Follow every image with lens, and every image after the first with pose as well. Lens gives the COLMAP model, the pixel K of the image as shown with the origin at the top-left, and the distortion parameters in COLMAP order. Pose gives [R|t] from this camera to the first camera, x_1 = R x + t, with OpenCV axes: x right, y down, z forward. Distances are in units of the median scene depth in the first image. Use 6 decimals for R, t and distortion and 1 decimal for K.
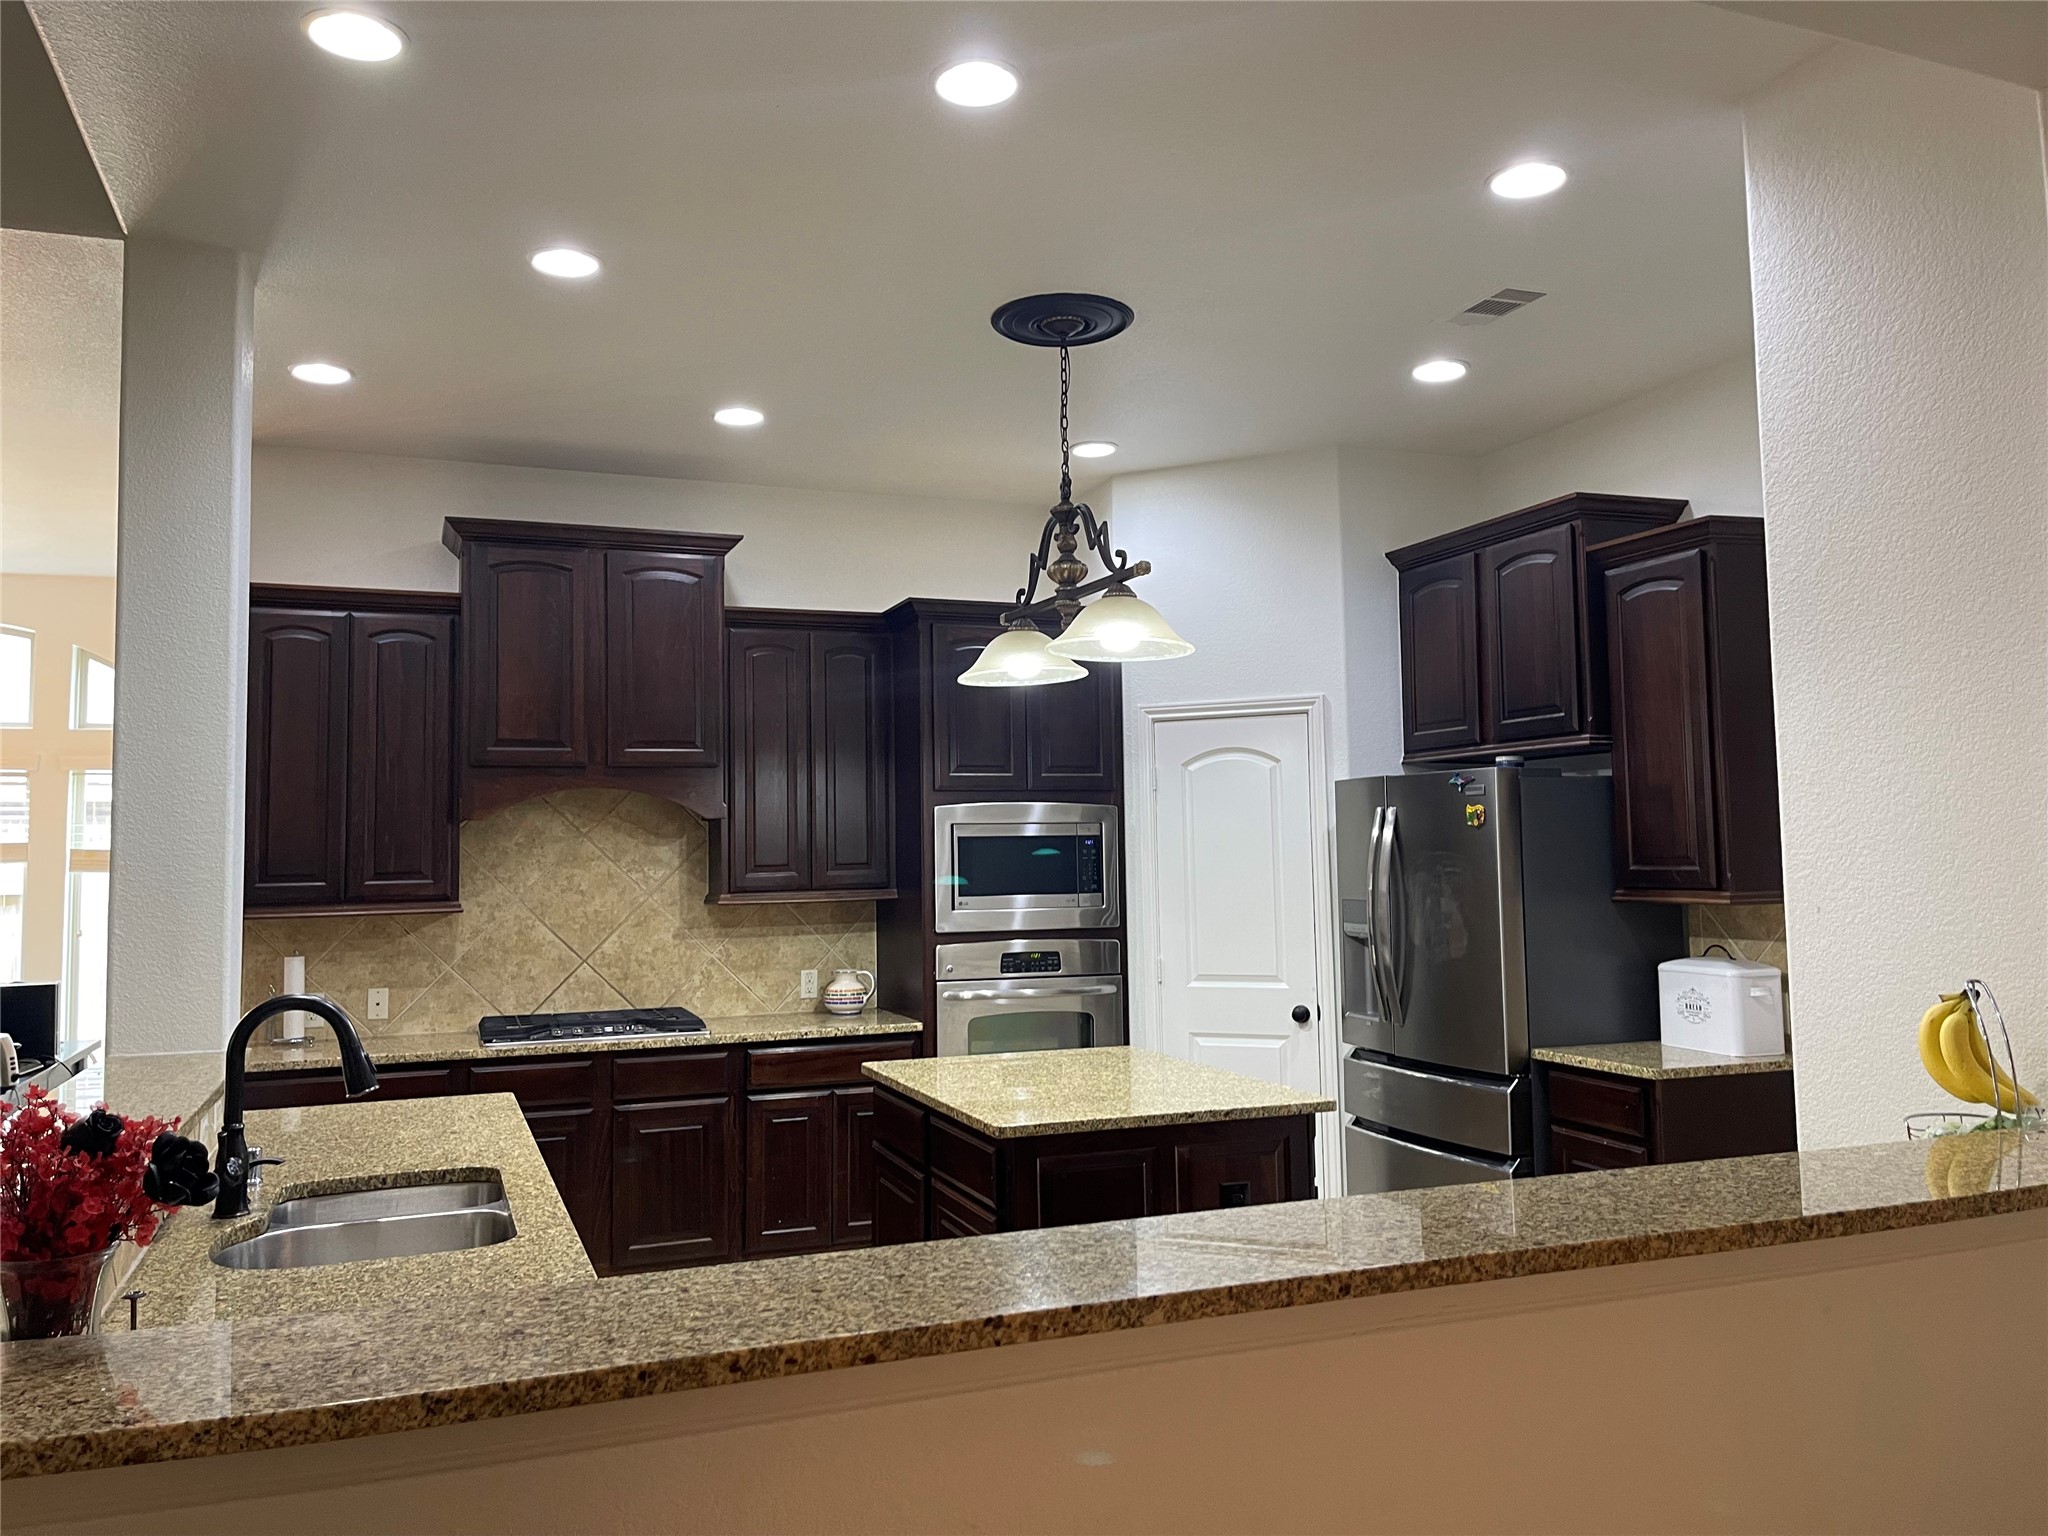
lens RADIAL K [[1540.2, 0, 1009.2], [0, 1540.2, 767.2], [0, 0, 1]] dist [0.127290, -0.168086]
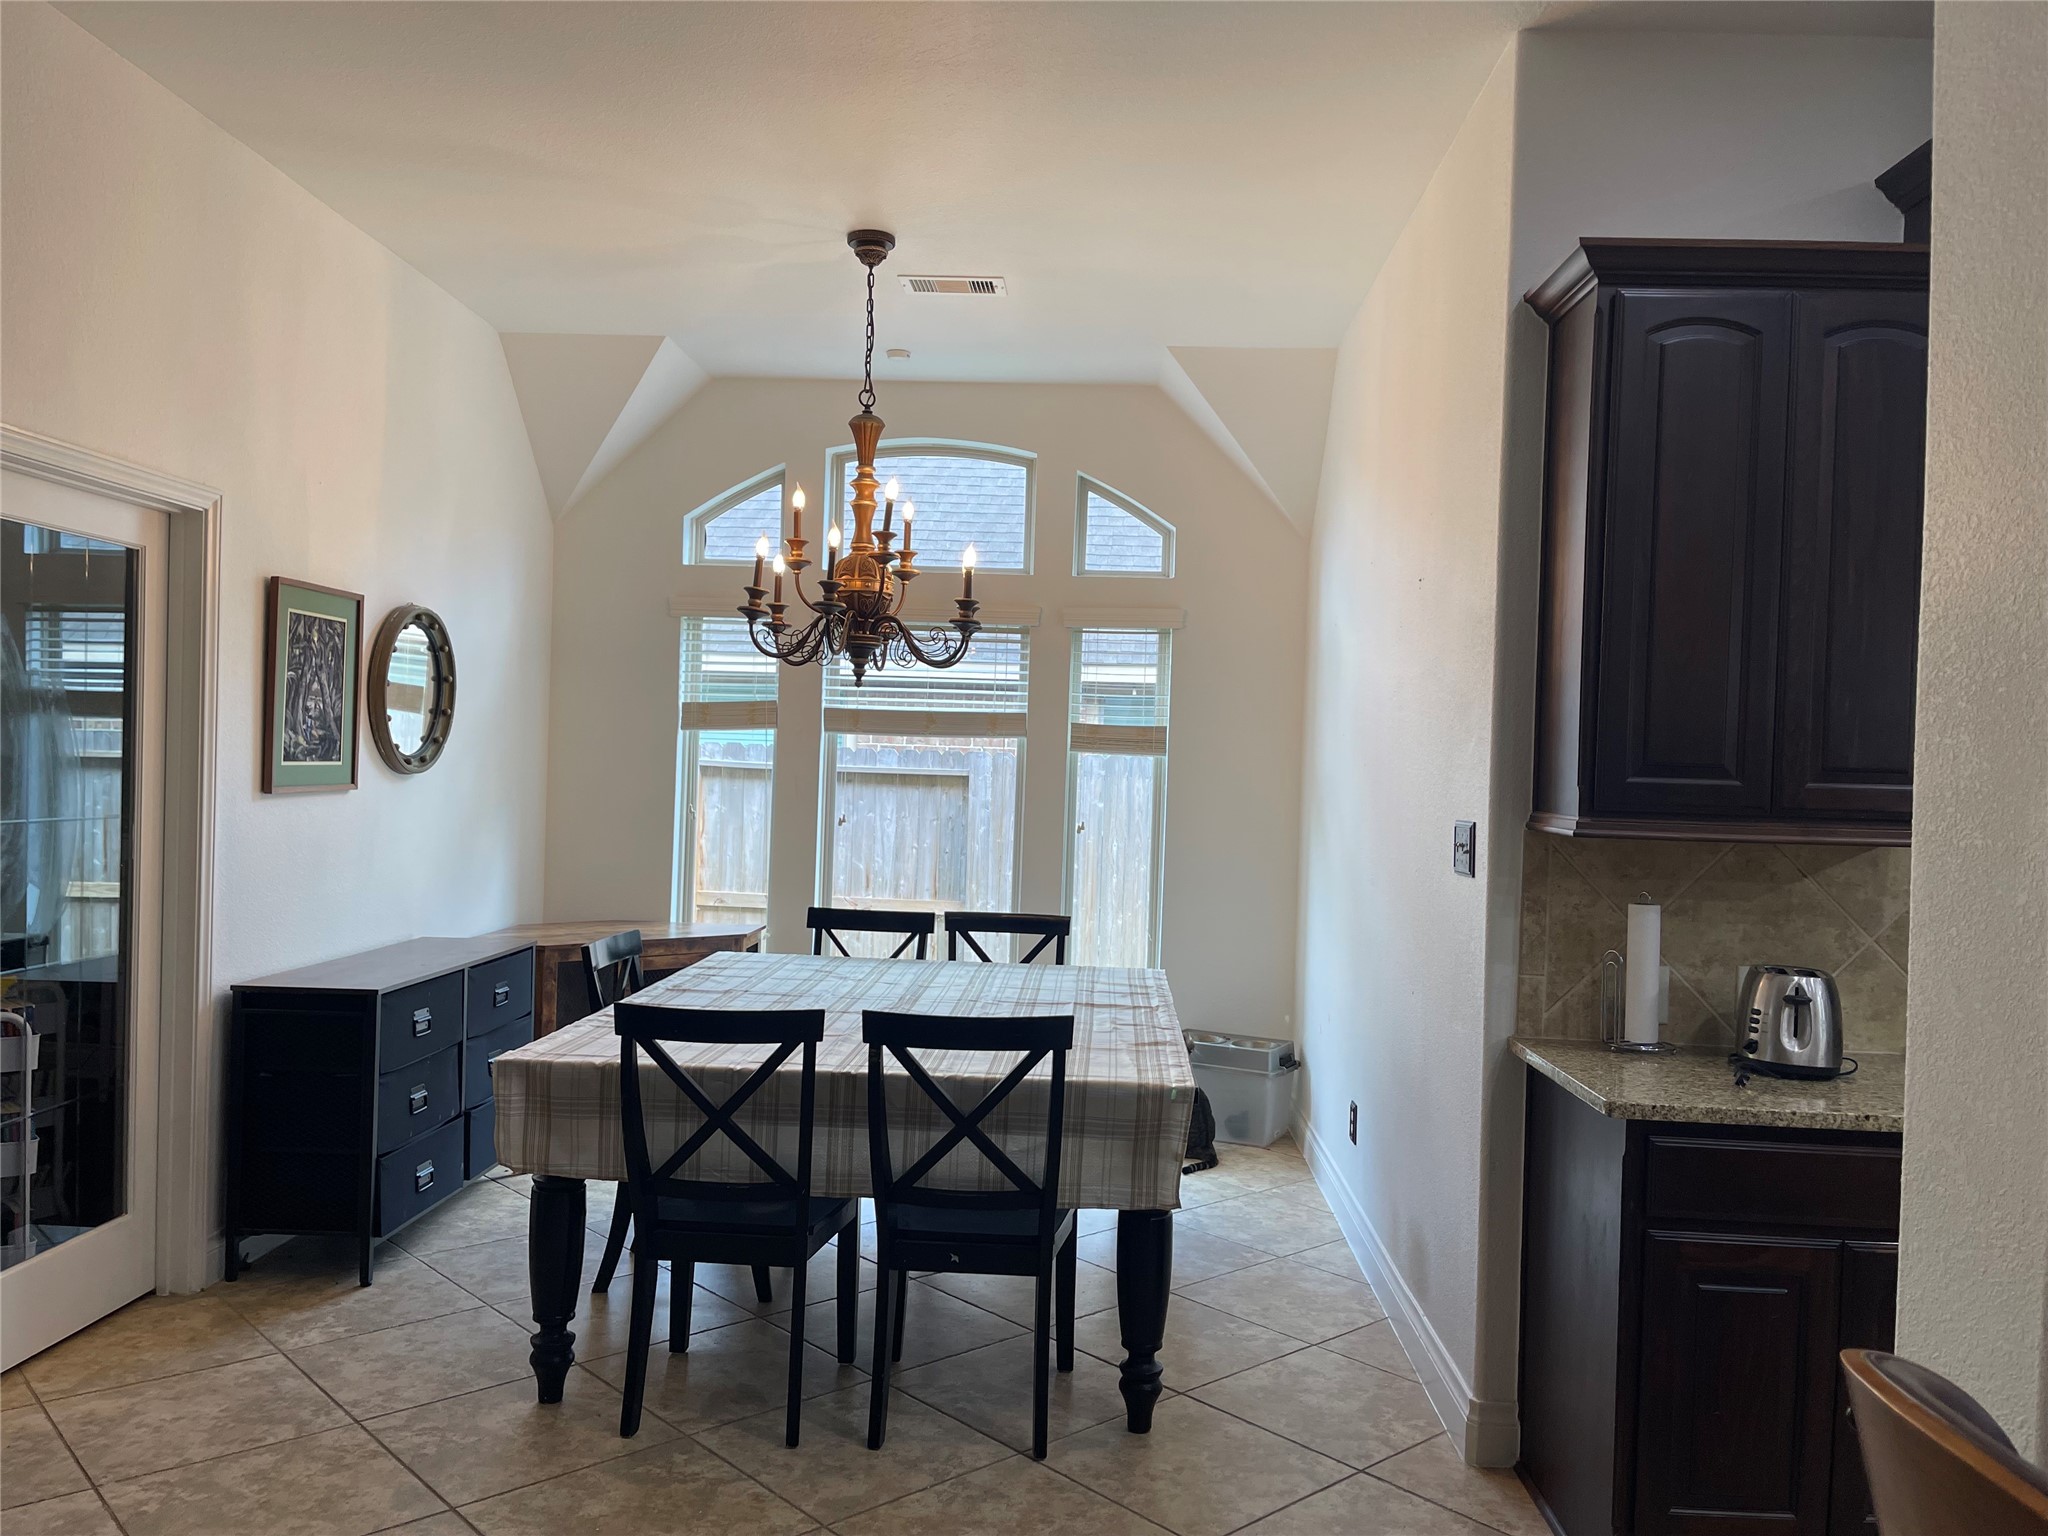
lens RADIAL K [[1540.3, 0, 1025.7], [0, 1540.3, 772.1], [0, 0, 1]] dist [0.003236, 0.002090]
pose [[0.915886, 0.045768, -0.398821, -0.422030], [-0.022501, 0.997771, 0.062829, 0.039191], [0.400807, -0.048570, 0.914874, 0.370499]]
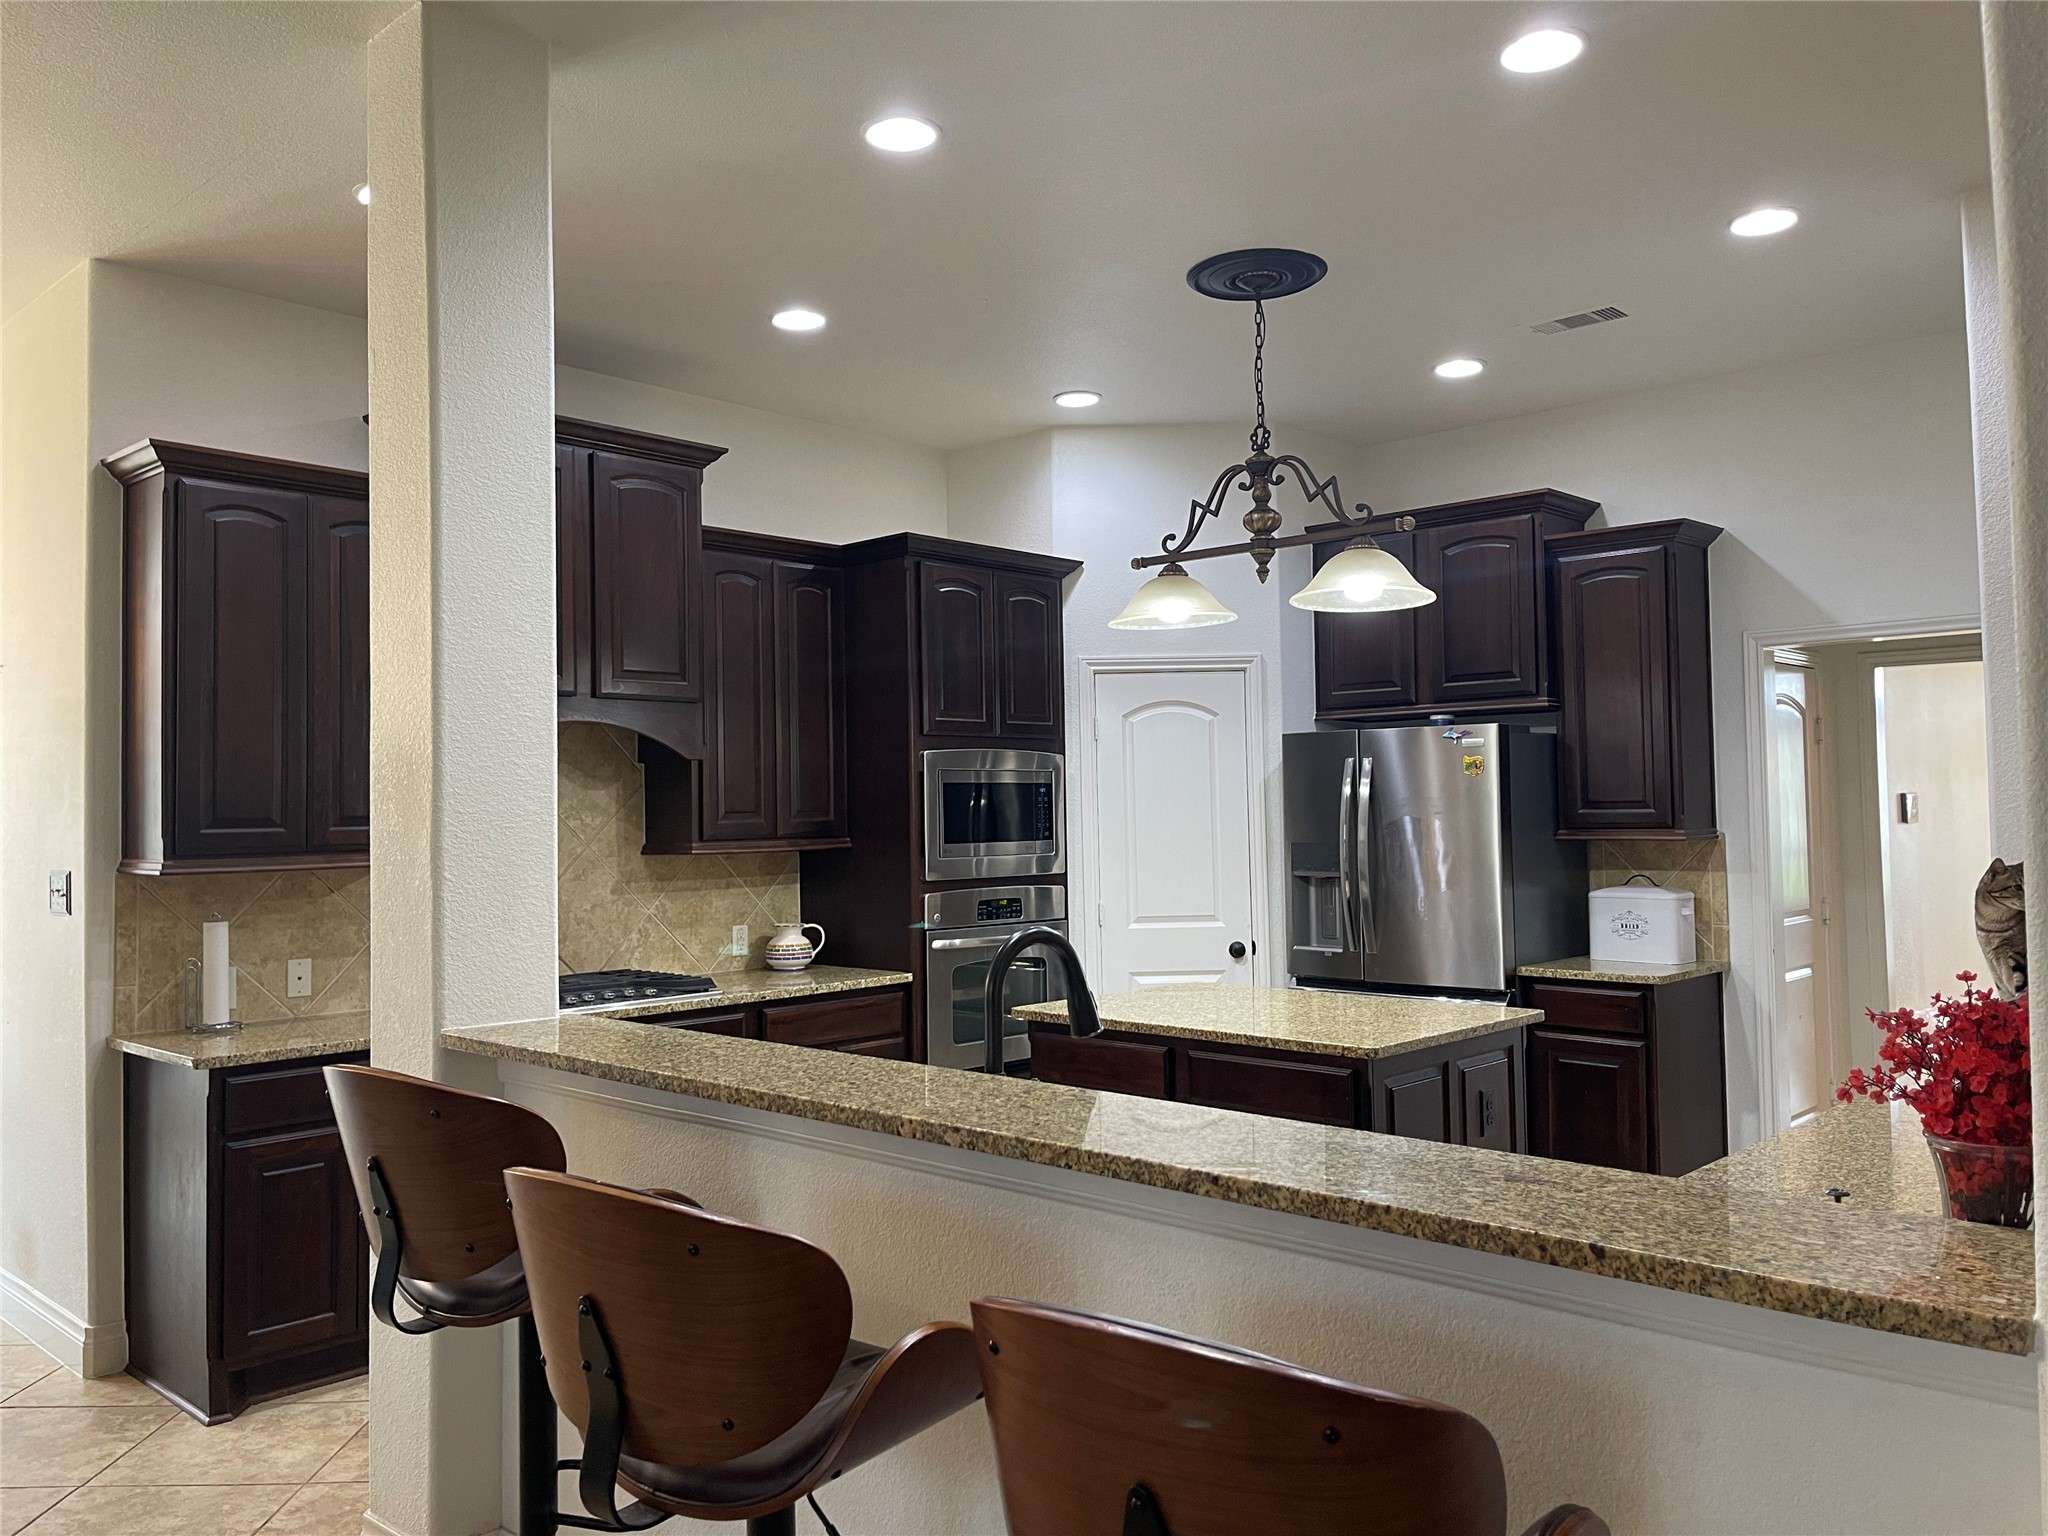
lens RADIAL K [[1540.2, 0, 1009.2], [0, 1540.2, 767.2], [0, 0, 1]] dist [0.127290, -0.168086]
pose [[0.900760, 0.014811, 0.434064, -0.422721], [-0.024162, 0.999579, 0.016033, 0.018948], [-0.433644, -0.024930, 0.900739, 0.104110]]
